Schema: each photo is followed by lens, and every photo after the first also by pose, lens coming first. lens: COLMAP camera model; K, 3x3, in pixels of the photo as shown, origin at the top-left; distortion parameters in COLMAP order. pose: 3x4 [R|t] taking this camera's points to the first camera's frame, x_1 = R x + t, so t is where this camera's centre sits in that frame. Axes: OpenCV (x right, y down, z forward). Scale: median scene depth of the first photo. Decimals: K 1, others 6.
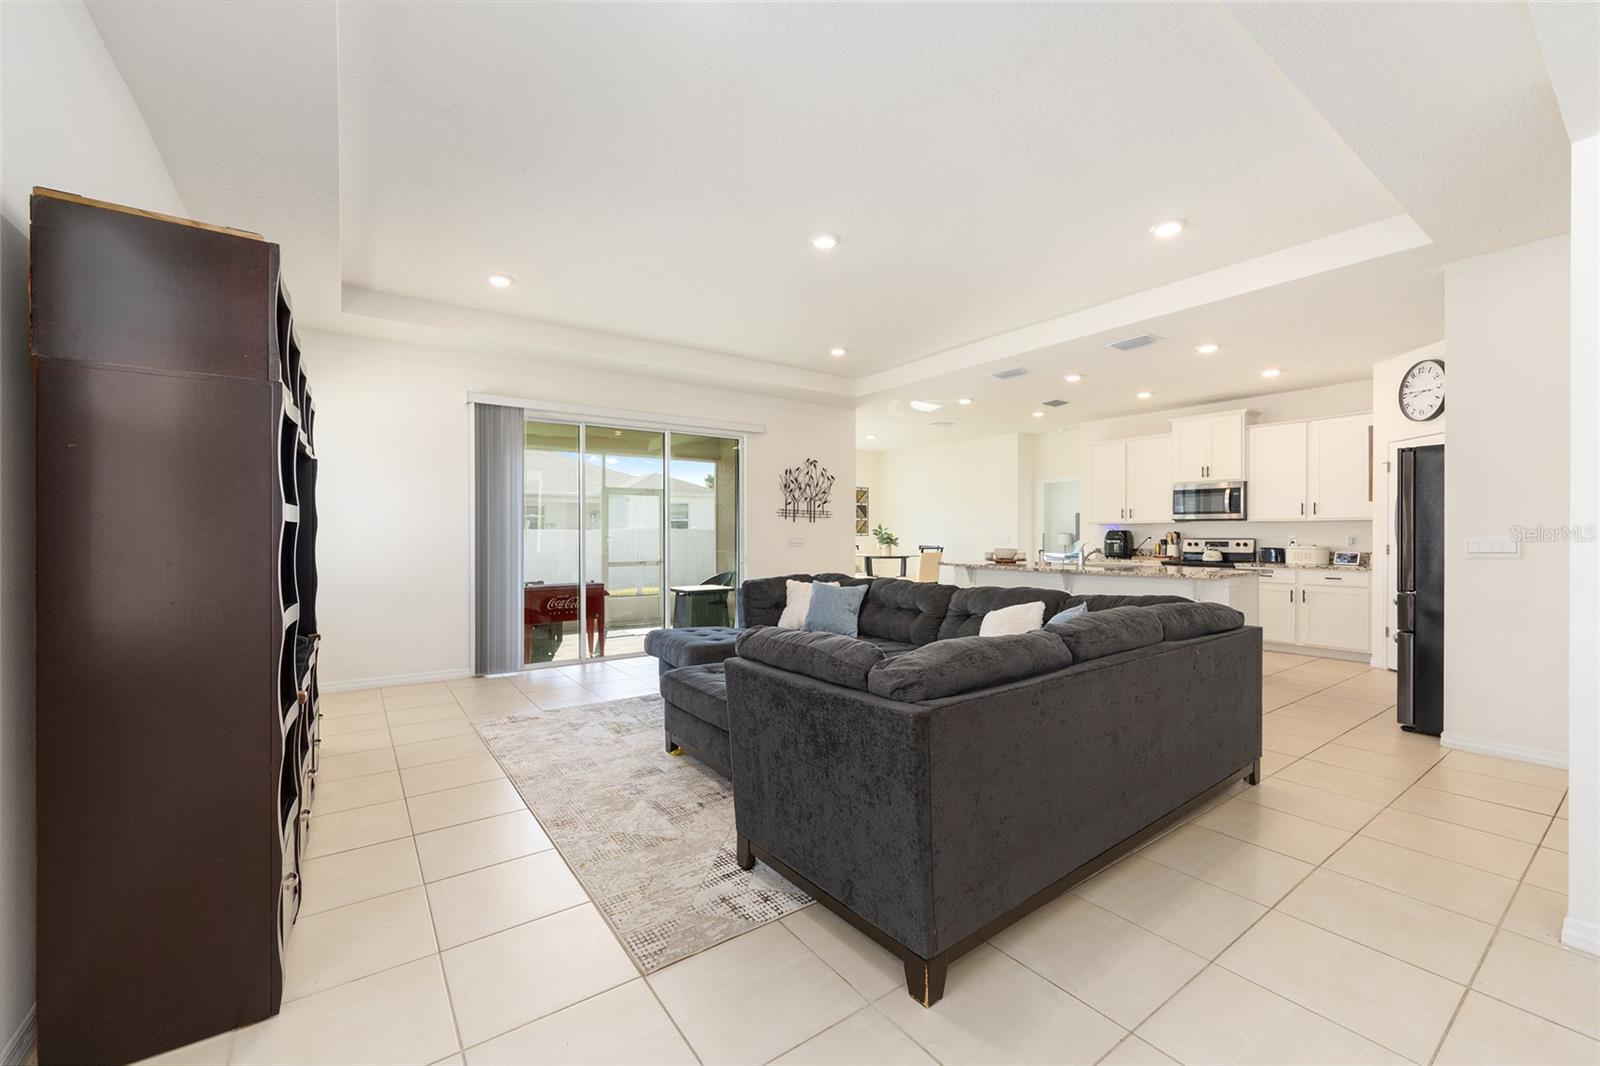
lens RADIAL K [[638.5, 0, 800.0], [0, 638.5, 533.0], [0, 0, 1]] dist [0.000327, 0.000297]
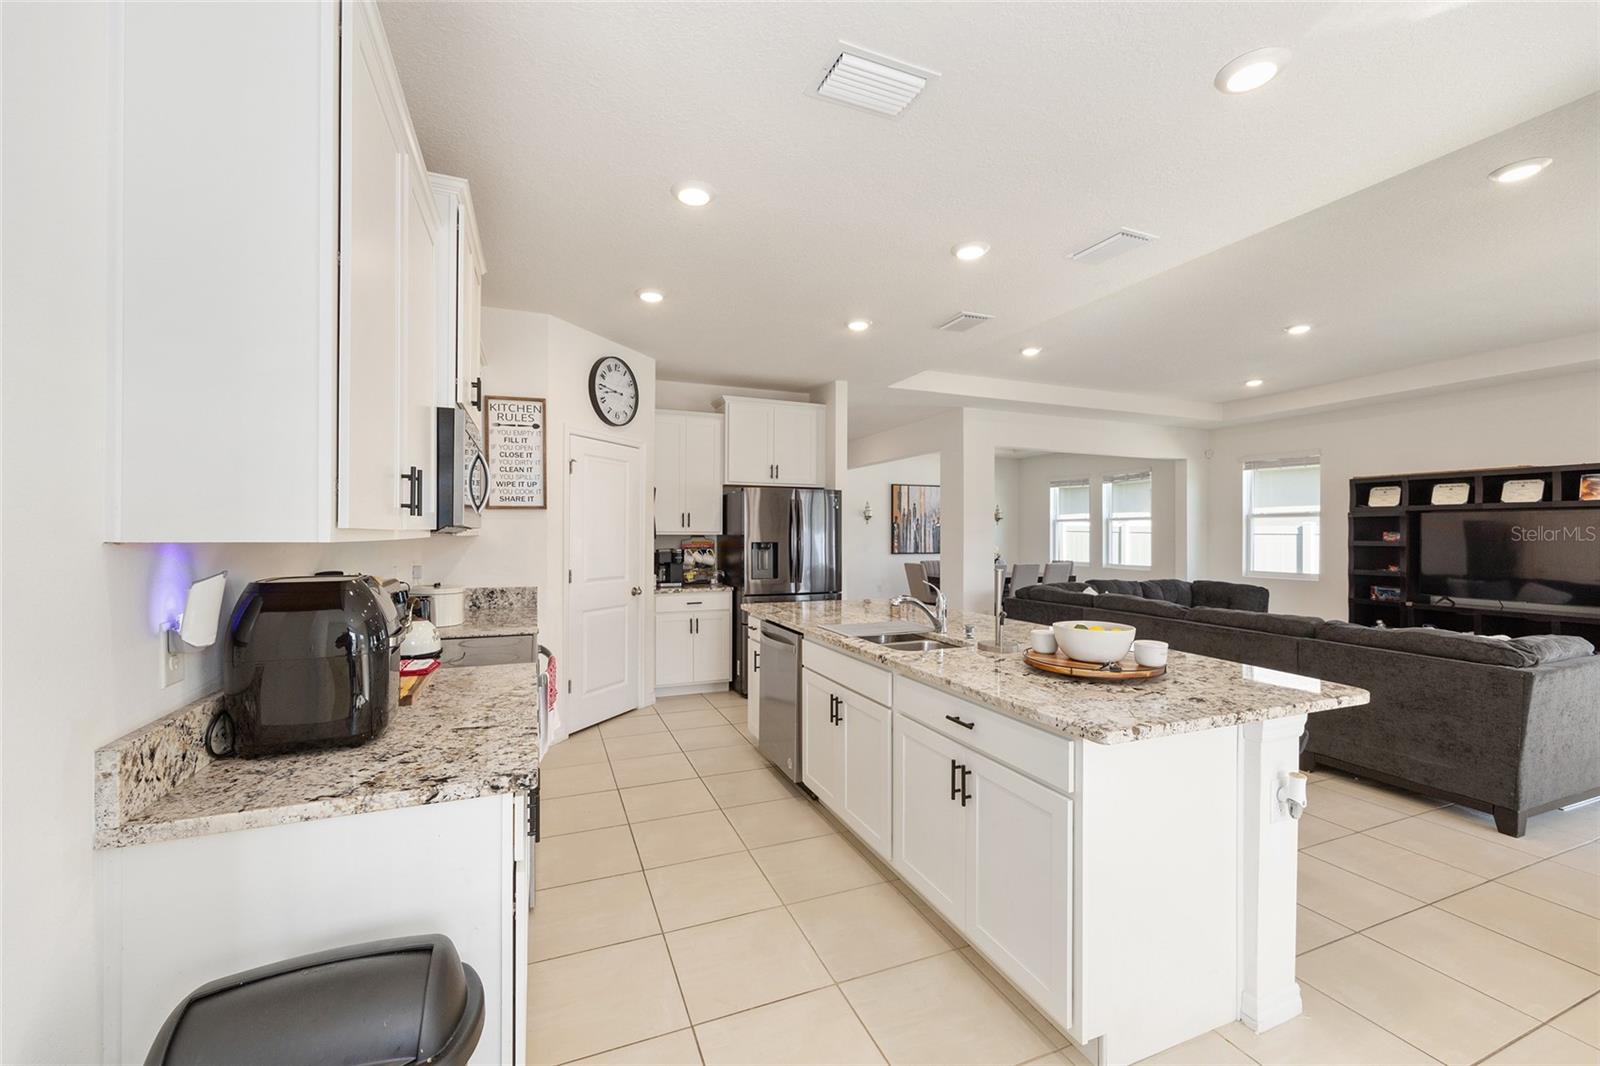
lens RADIAL K [[642.4, 0, 800.6], [0, 642.4, 534.9], [0, 0, 1]] dist [-0.001480, 0.000744]
pose [[-0.973330, -0.002139, 0.229400, 0.373106], [-0.001926, 0.999997, 0.001150, -0.018458], [-0.229402, 0.000677, -0.973332, 1.285639]]
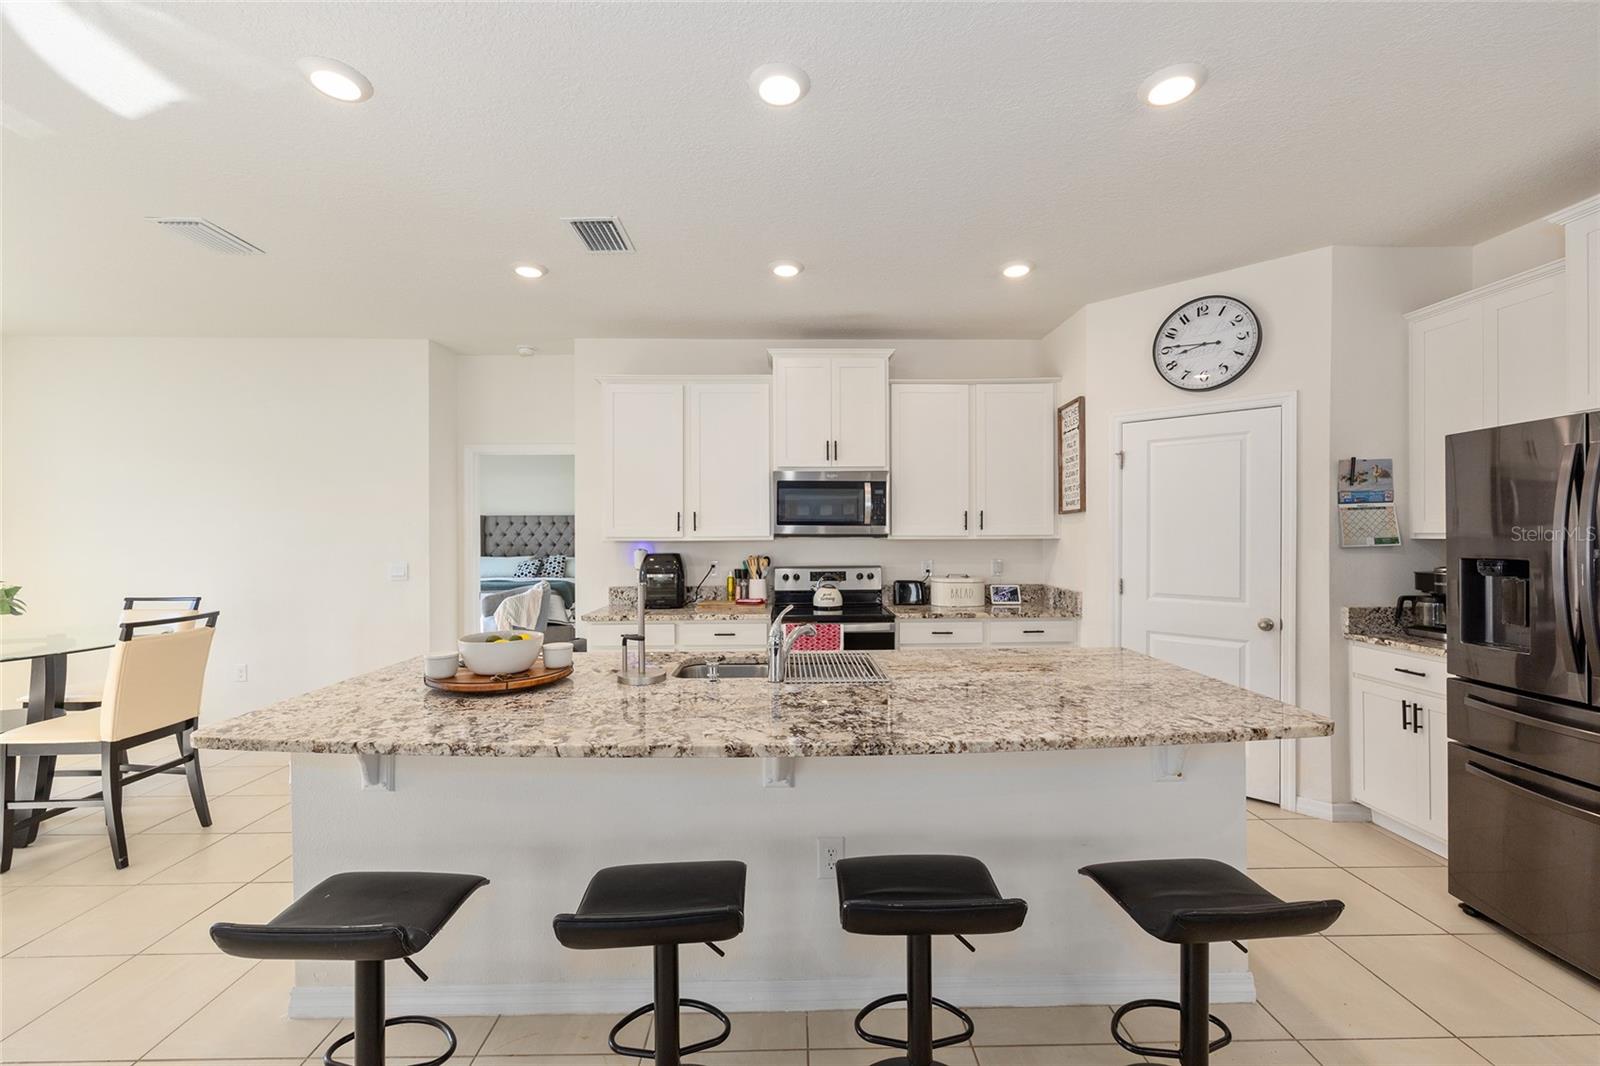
lens RADIAL K [[647.7, 0, 799.2], [0, 647.7, 530.2], [0, 0, 1]] dist [-0.001755, 0.000018]
pose [[0.568160, 0.003194, 0.822912, 0.145487], [0.003107, 0.999977, -0.006027, -0.021928], [-0.822912, 0.005981, 0.568137, 0.688535]]
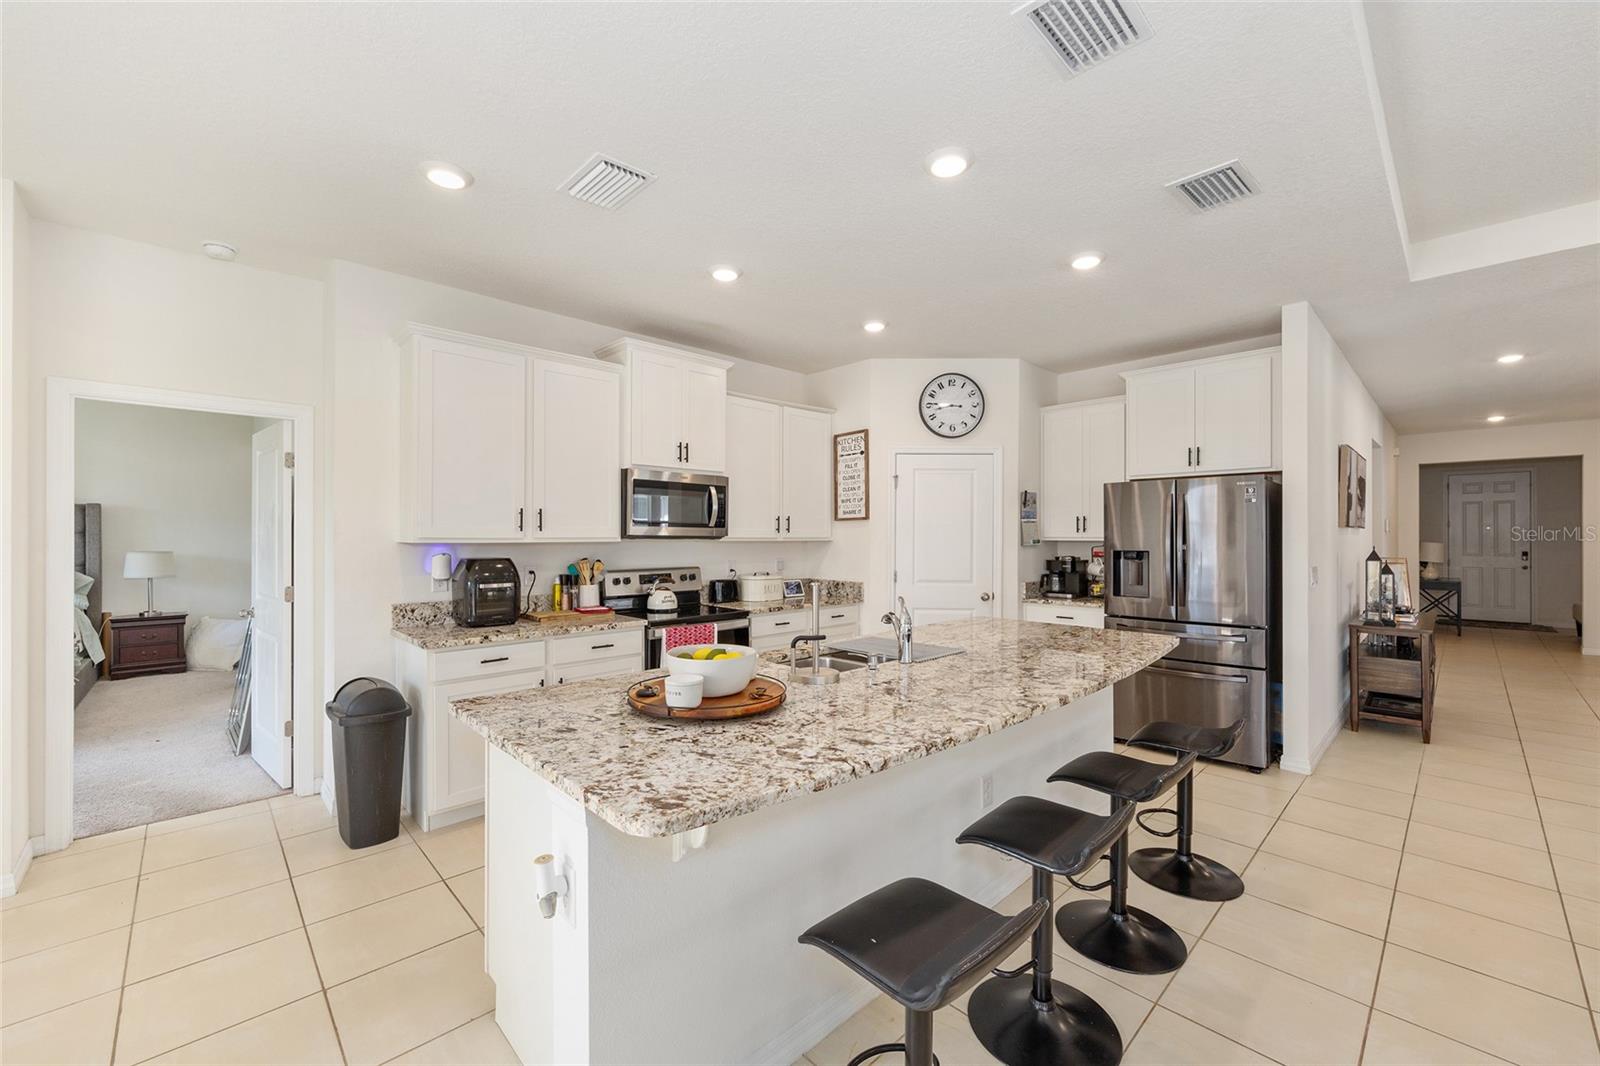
lens RADIAL K [[642.4, 0, 800.6], [0, 642.4, 534.9], [0, 0, 1]] dist [-0.001480, 0.000744]
pose [[-0.144434, 0.002284, 0.989512, 0.056412], [-0.002421, 0.999994, -0.002661, -0.021407], [-0.989511, -0.002780, -0.144428, 0.964596]]
